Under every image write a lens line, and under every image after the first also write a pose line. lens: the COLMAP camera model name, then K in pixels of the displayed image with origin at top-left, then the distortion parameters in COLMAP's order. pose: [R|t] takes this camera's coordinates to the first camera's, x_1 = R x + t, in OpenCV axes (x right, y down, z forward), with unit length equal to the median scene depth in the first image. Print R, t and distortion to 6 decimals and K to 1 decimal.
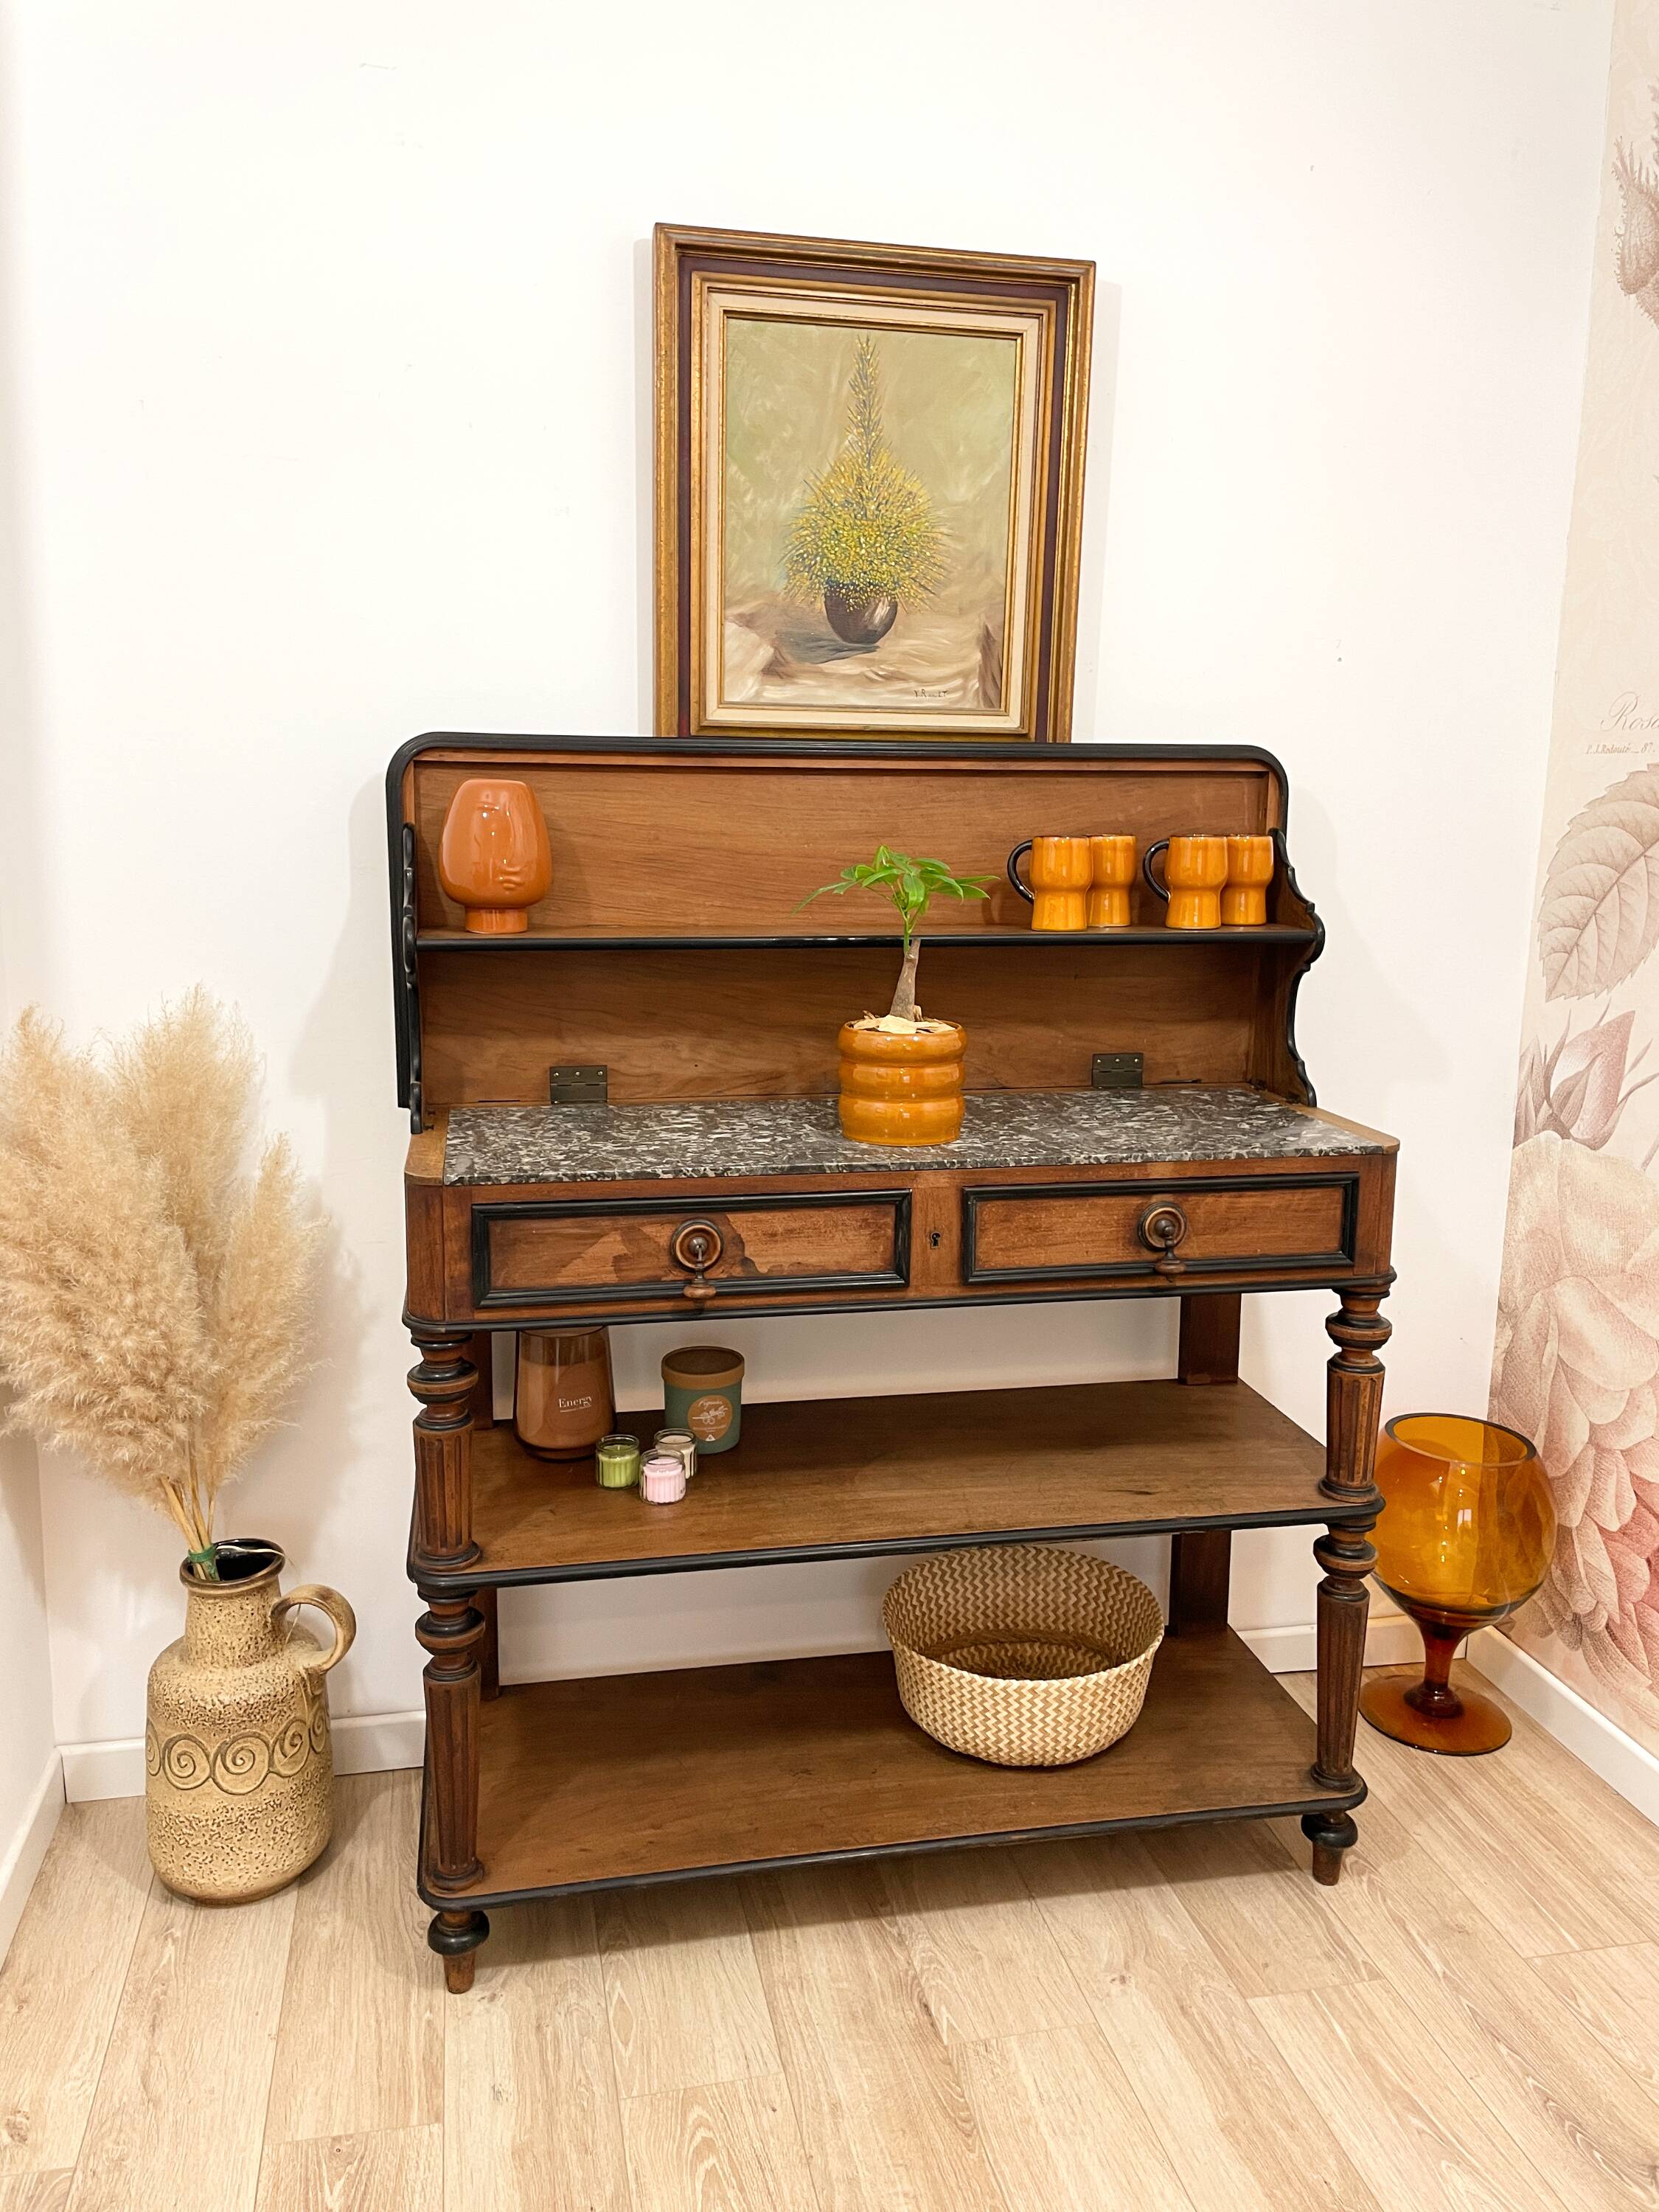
lens RADIAL K [[1672.3, 0, 836.9], [0, 1672.3, 1089.2], [0, 0, 1]] dist [0.079058, -0.111070]
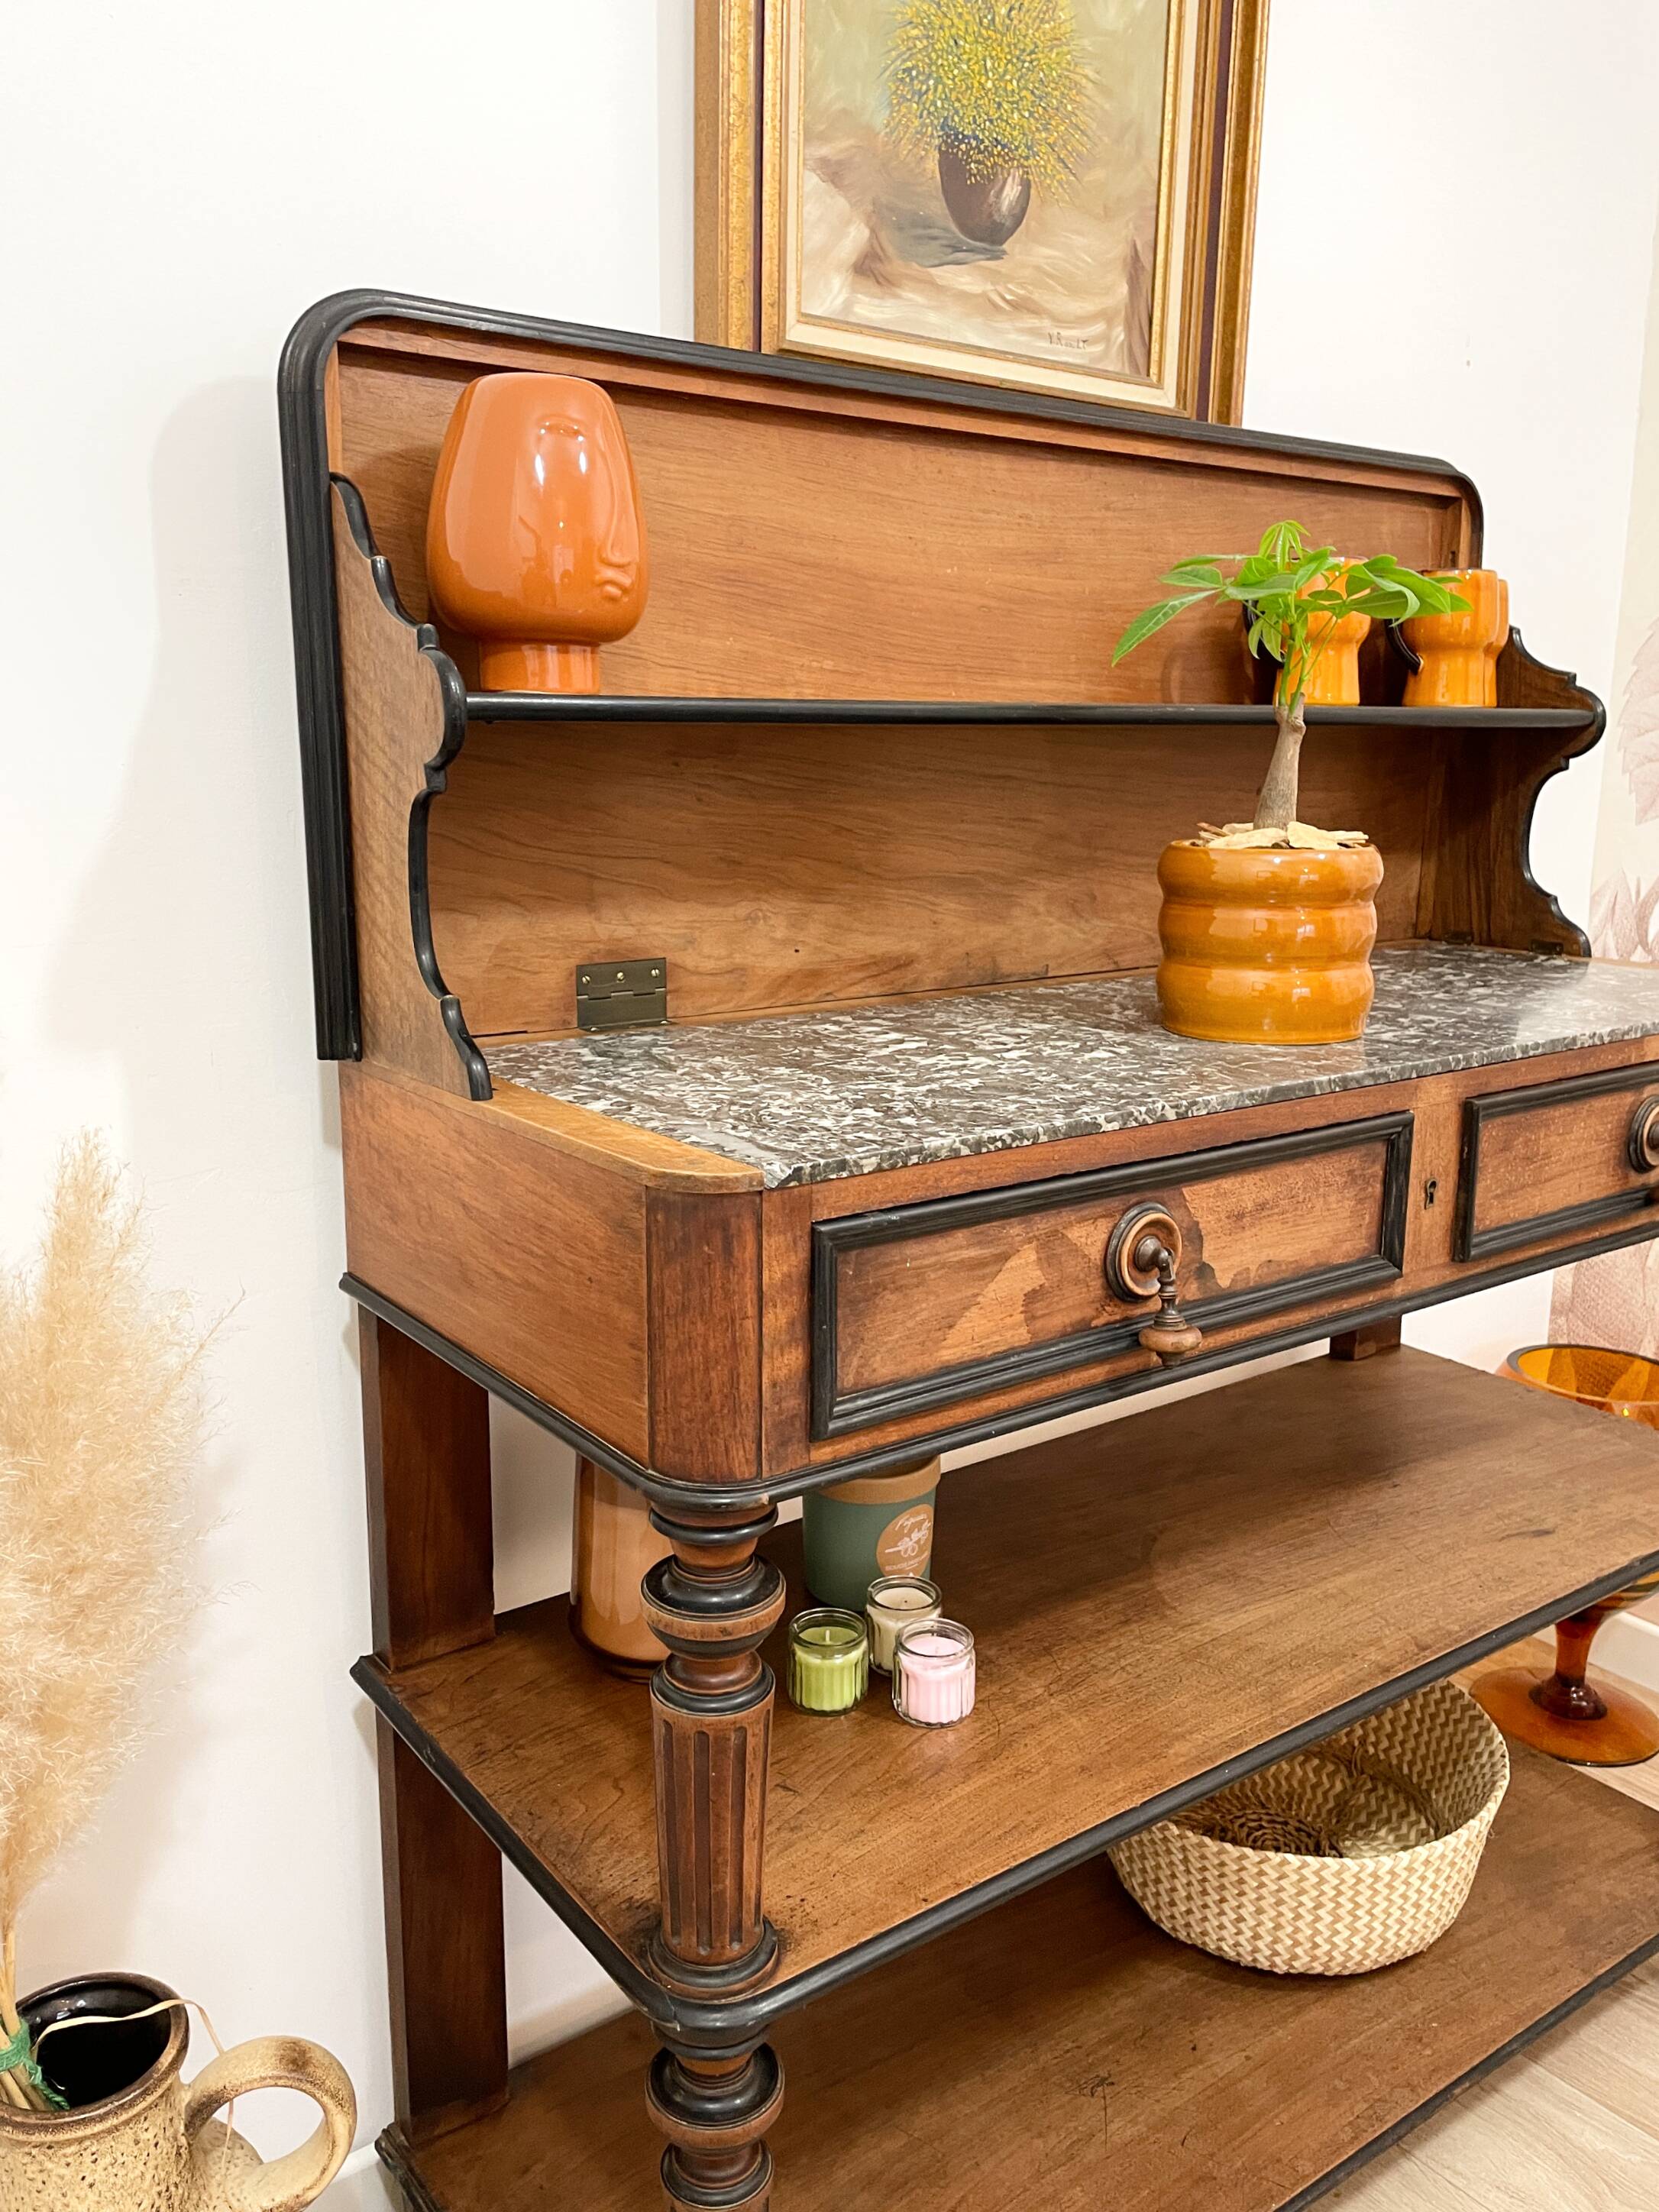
lens RADIAL K [[1724.7, 0, 836.8], [0, 1724.7, 1083.8], [0, 0, 1]] dist [0.081742, -0.116111]
pose [[0.908860, -0.088881, 0.407522, -0.339897], [0.078539, 0.996023, 0.042076, 0.008436], [-0.409641, -0.006235, 0.912226, 0.470730]]
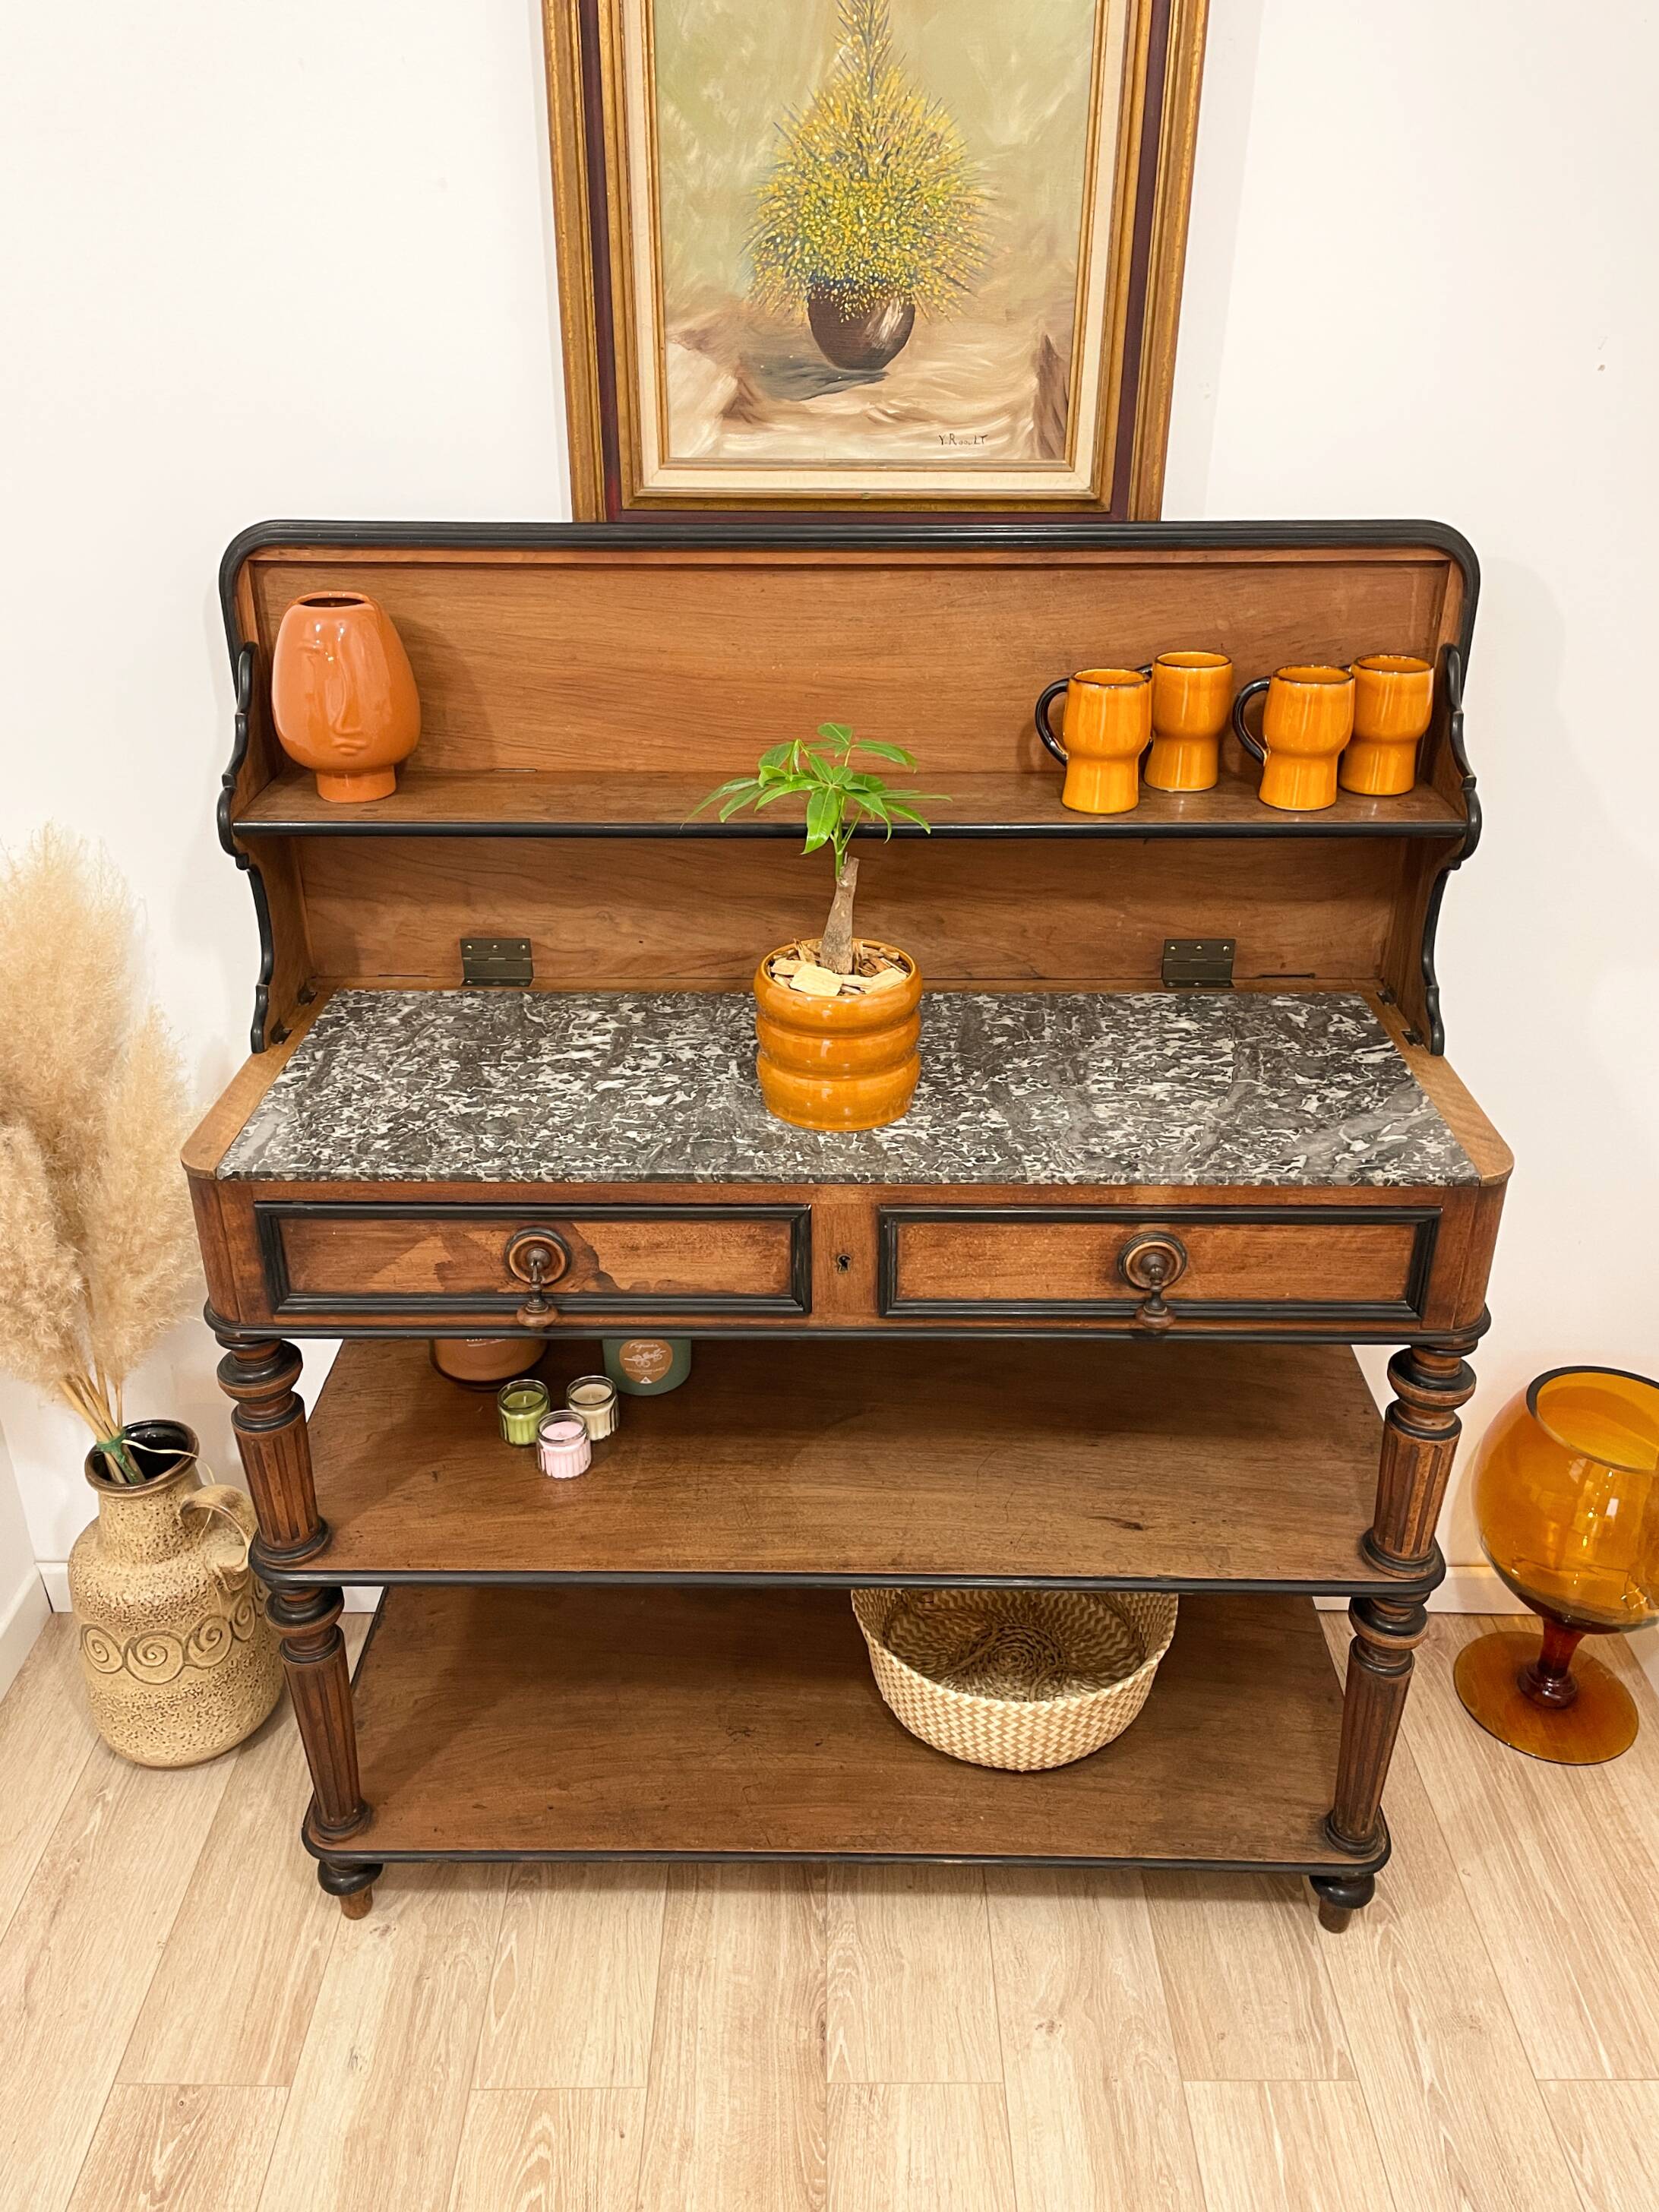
lens RADIAL K [[1724.7, 0, 839.4], [0, 1724.7, 1094.7], [0, 0, 1]] dist [0.081742, -0.116111]
pose [[0.977527, 0.085980, -0.192481, 0.184371], [-0.027108, 0.956734, 0.289700, -0.196846], [0.209061, -0.277972, 0.937563, 0.237012]]
